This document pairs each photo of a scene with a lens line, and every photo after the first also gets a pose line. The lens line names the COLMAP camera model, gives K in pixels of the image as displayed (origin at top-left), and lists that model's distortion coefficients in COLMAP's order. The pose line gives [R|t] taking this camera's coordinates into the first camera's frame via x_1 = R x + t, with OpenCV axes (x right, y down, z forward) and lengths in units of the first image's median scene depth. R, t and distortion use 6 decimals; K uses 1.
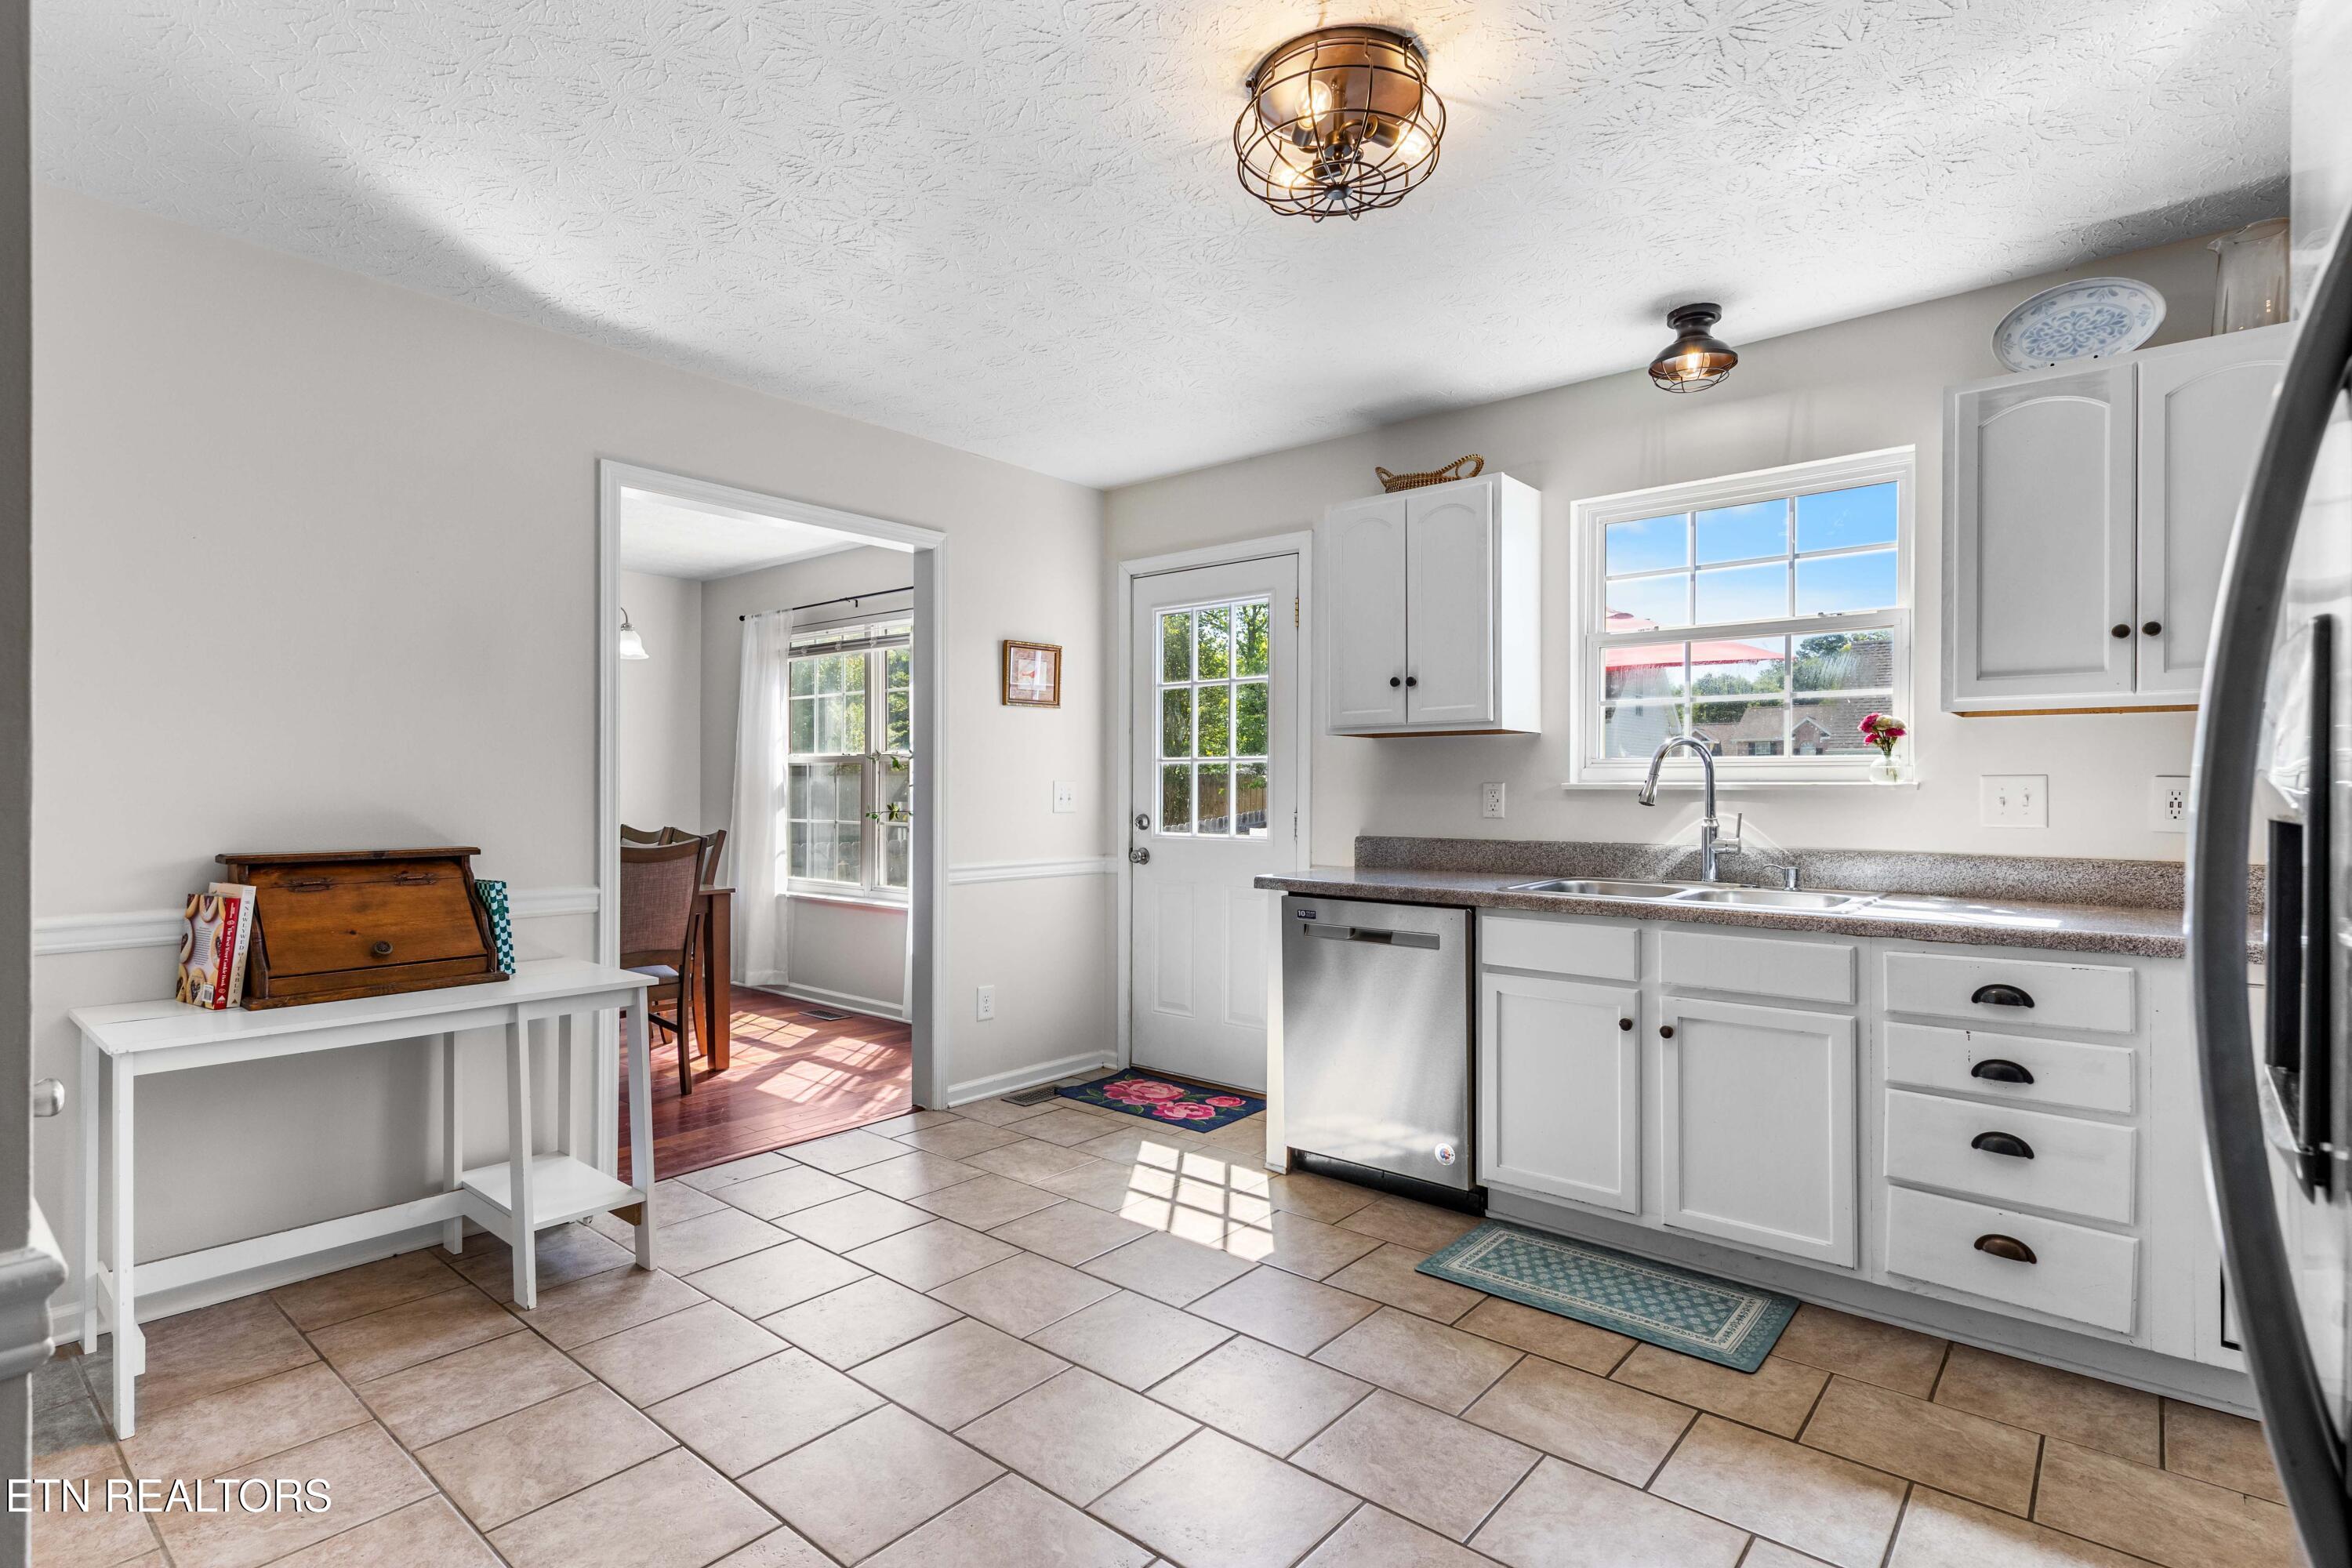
lens RADIAL K [[1172.5, 0, 1138.2], [0, 1172.5, 788.3], [0, 0, 1]] dist [-0.000283, -0.001170]
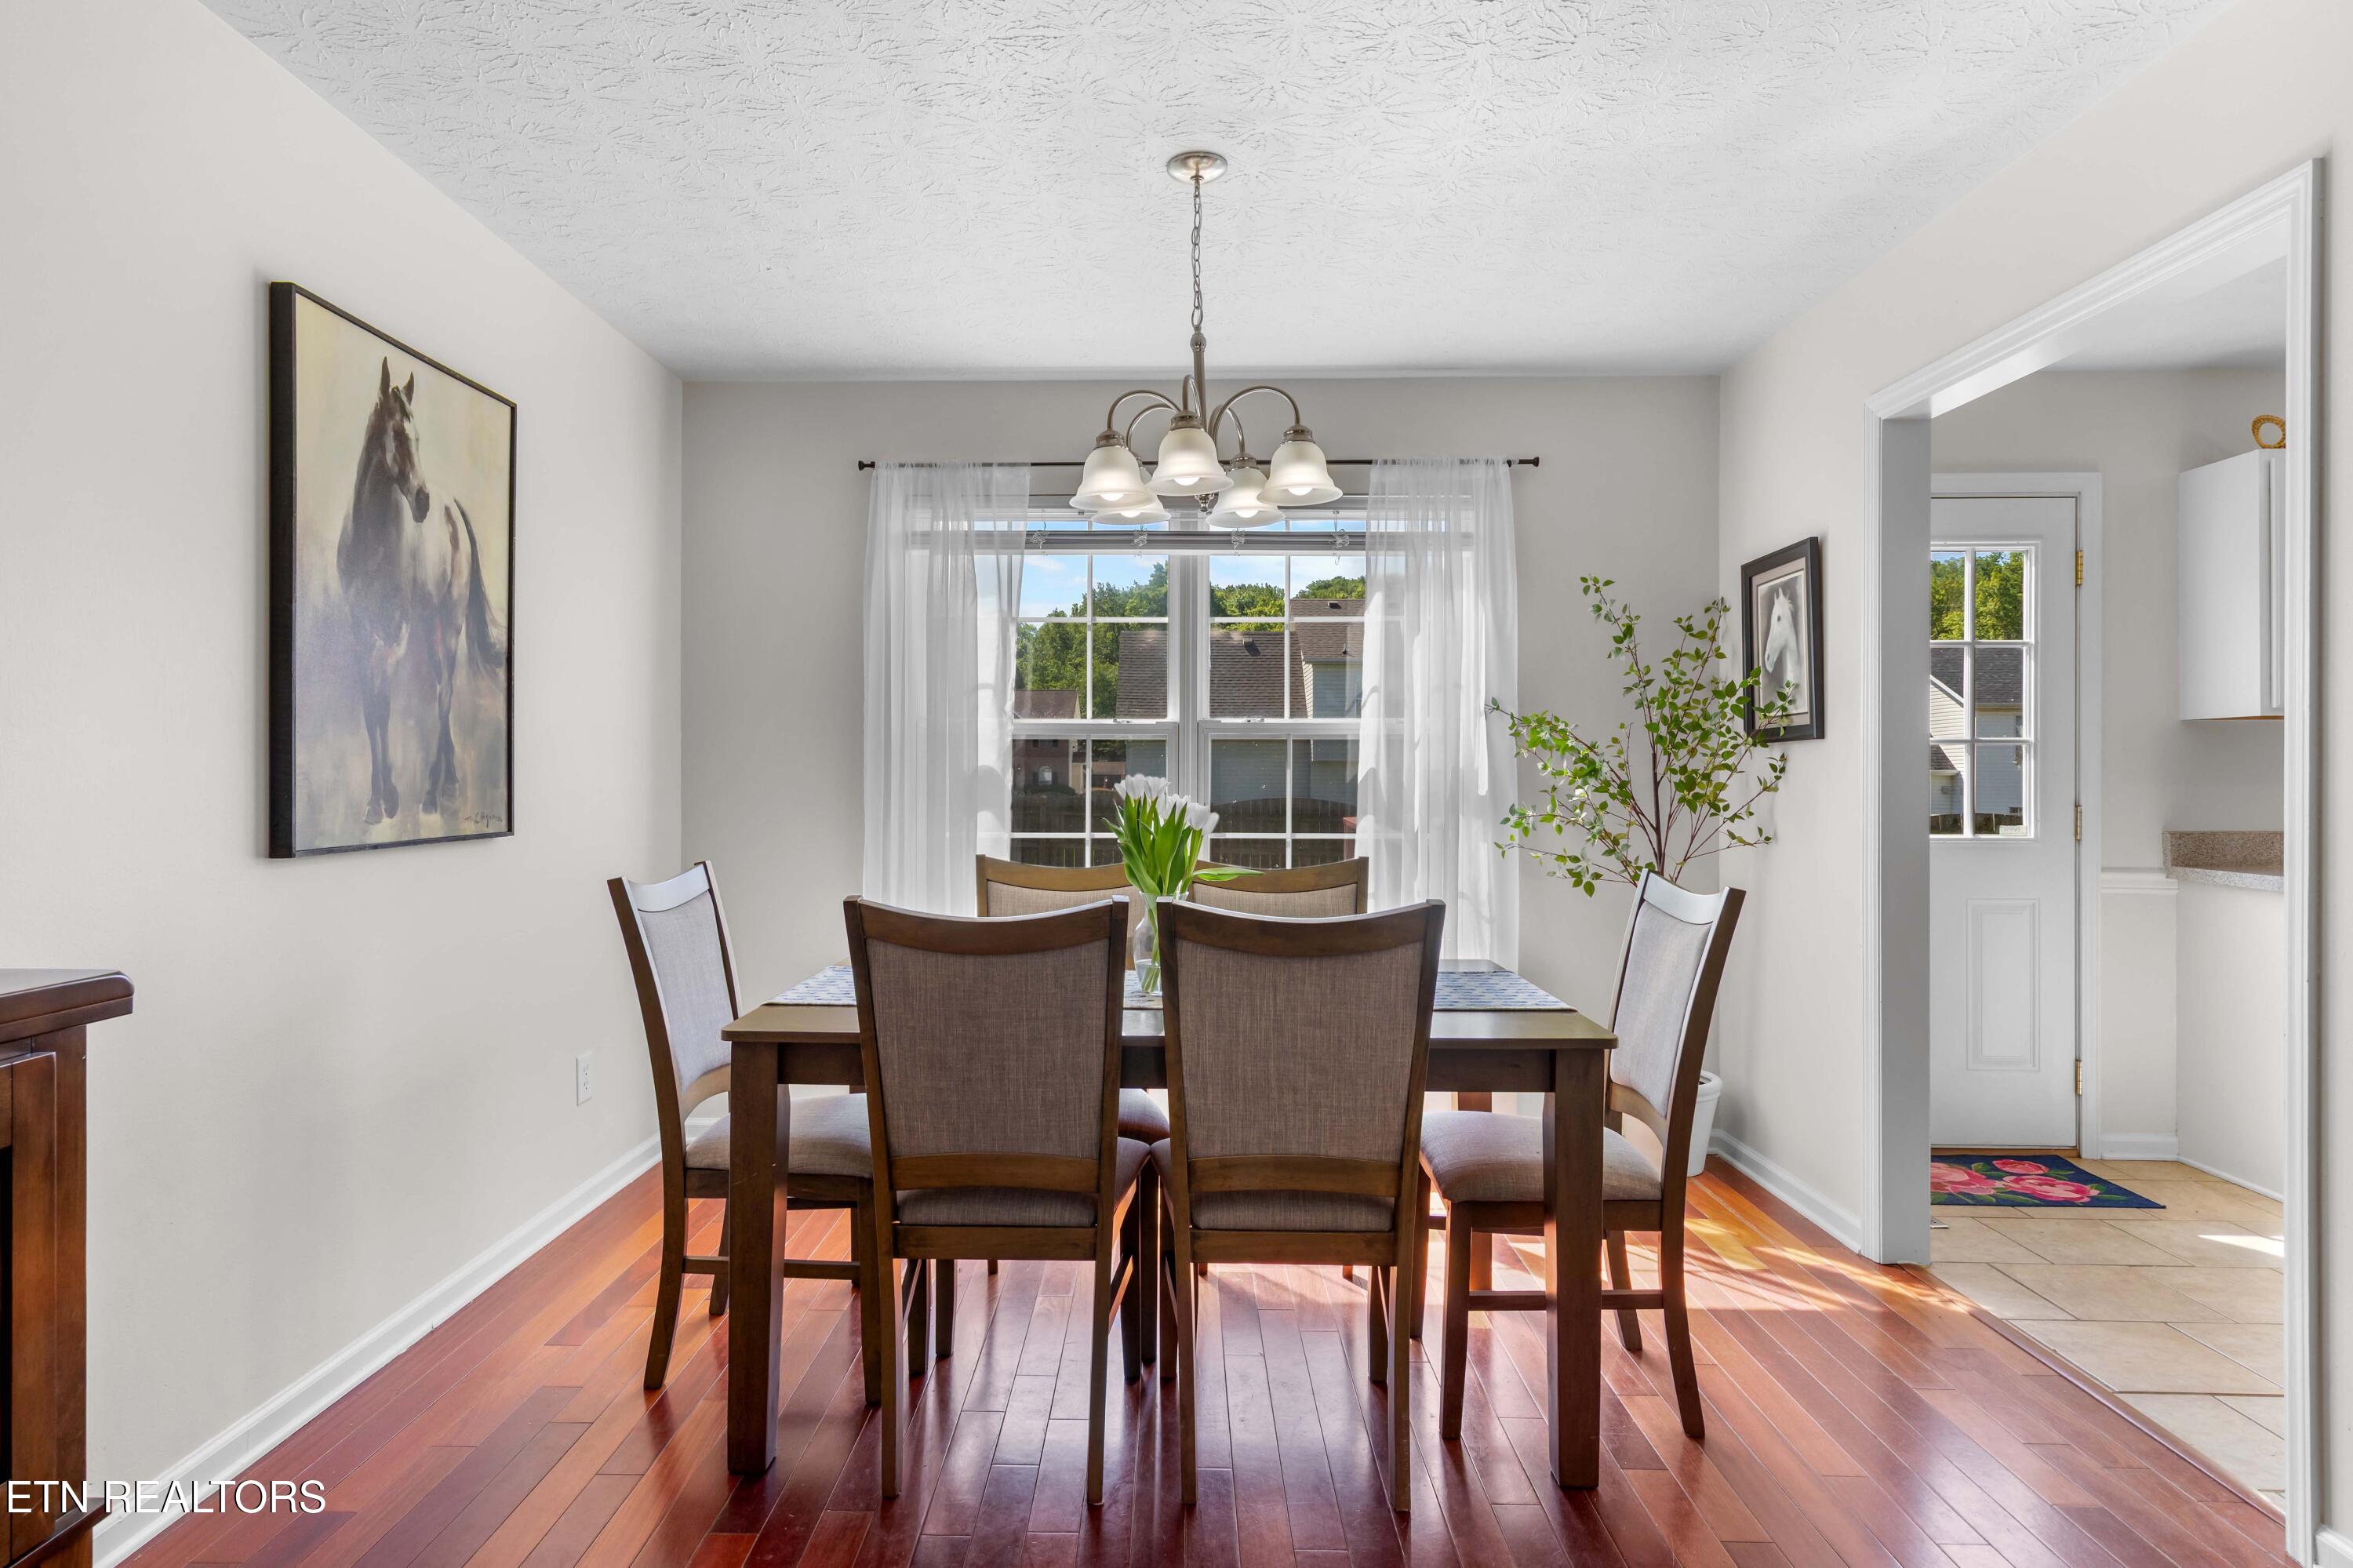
lens RADIAL K [[1304.5, 0, 1178.3], [0, 1304.5, 795.6], [0, 0, 1]] dist [0.018074, 0.001104]
pose [[0.757593, -0.014741, 0.652560, -1.283885], [0.004183, 0.999834, 0.017730, -0.009015], [-0.652713, -0.010702, 0.757529, 0.936590]]
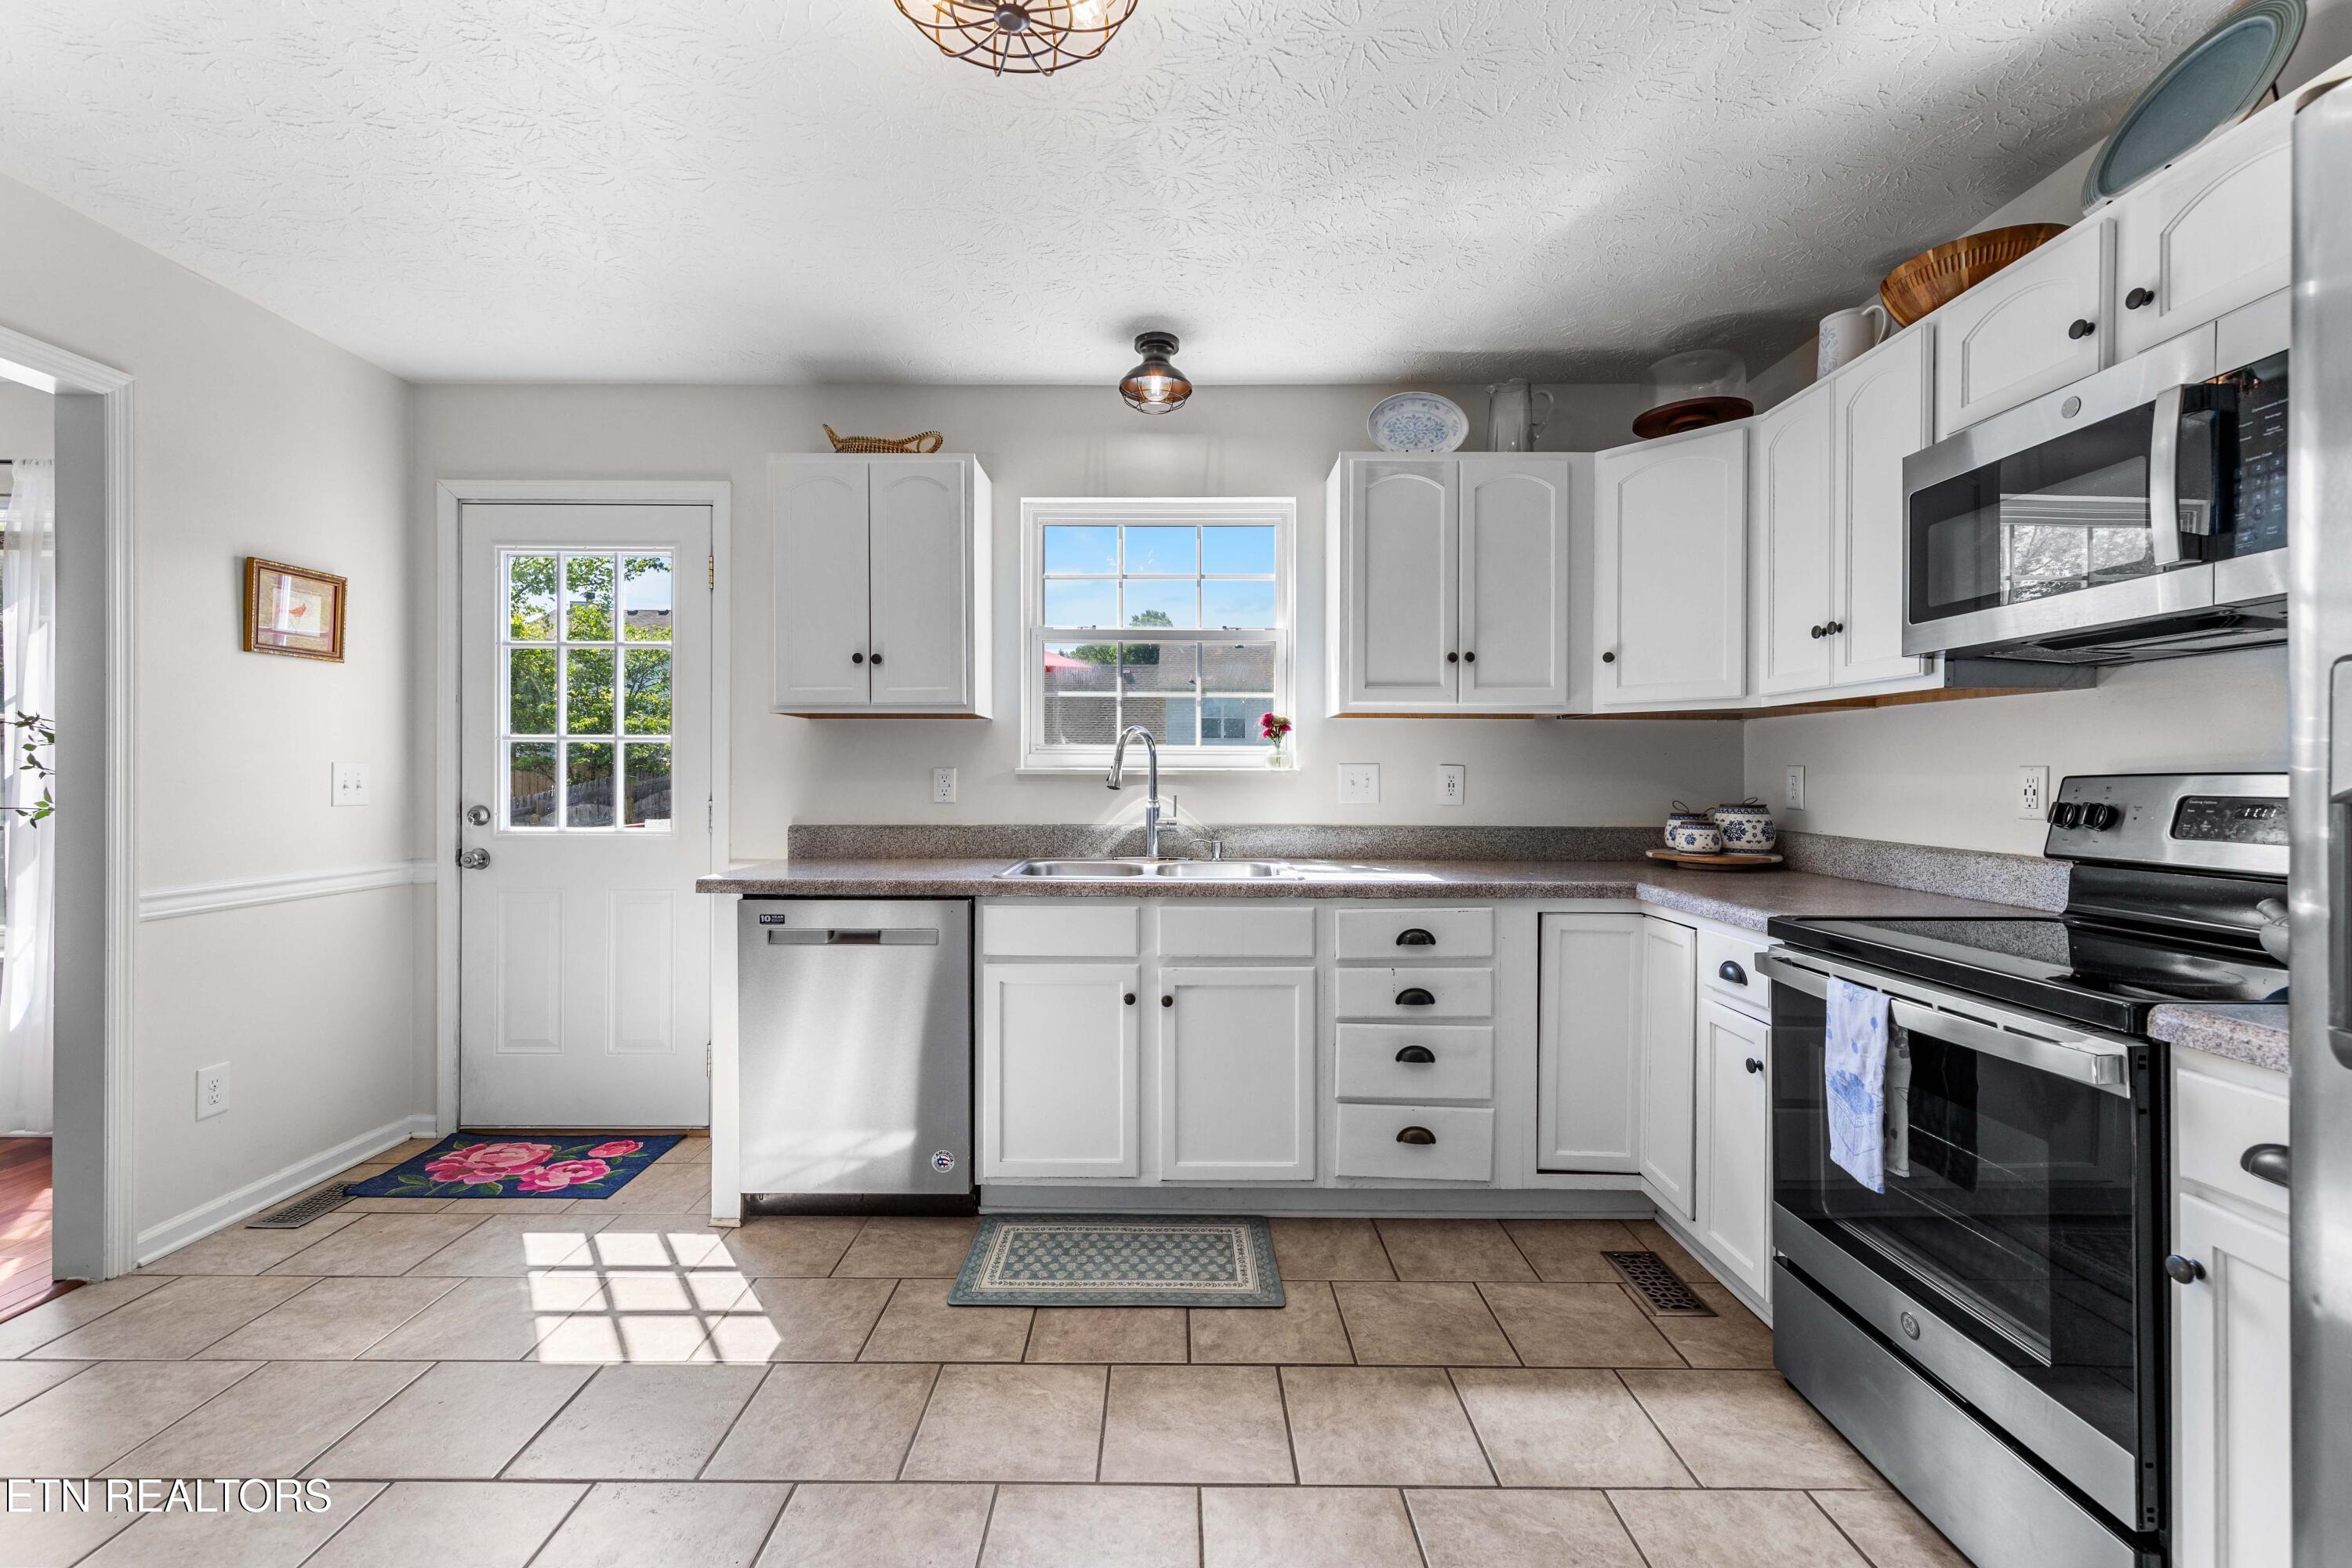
lens RADIAL K [[995.4, 0, 1181.6], [0, 995.4, 777.8], [0, 0, 1]] dist [0.004354, -0.000282]
pose [[0.751382, -0.002030, 0.659864, -0.122703], [-0.000757, 0.999992, 0.003938, 0.000508], [-0.659867, -0.003458, 0.751375, 0.273858]]
